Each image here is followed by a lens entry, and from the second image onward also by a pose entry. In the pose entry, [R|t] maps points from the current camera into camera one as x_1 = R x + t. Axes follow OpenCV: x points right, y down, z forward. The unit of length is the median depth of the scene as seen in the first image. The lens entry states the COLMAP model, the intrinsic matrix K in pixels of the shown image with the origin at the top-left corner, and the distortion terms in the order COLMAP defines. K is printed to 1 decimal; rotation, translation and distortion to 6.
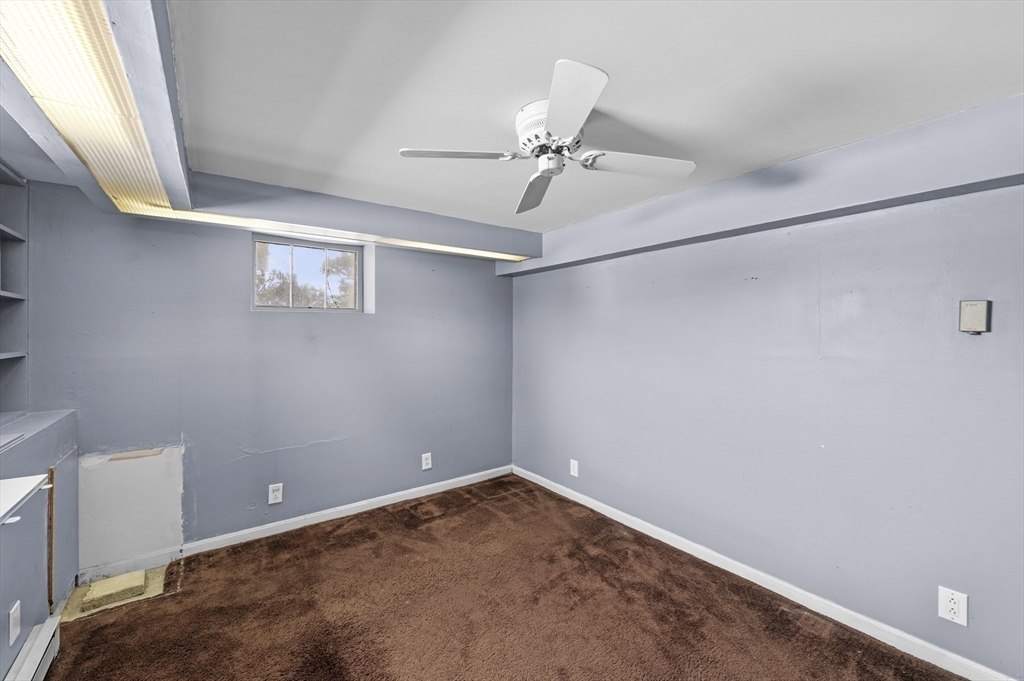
lens RADIAL K [[406.3, 0, 510.4], [0, 406.3, 332.6], [0, 0, 1]] dist [-0.001381, -0.000635]
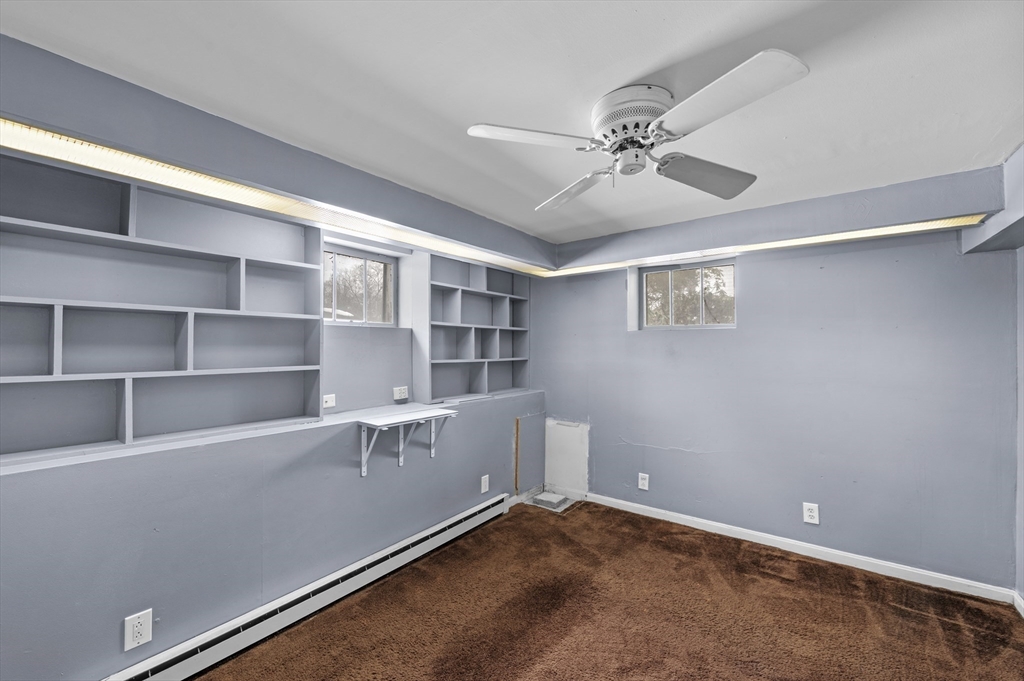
lens RADIAL K [[410.5, 0, 510.9], [0, 410.5, 337.1], [0, 0, 1]] dist [-0.002420, -0.000580]
pose [[0.287956, -0.022151, -0.957387, 0.515799], [-0.003000, 0.999707, -0.024032, -0.001701], [0.957639, 0.009793, 0.287806, 0.286458]]
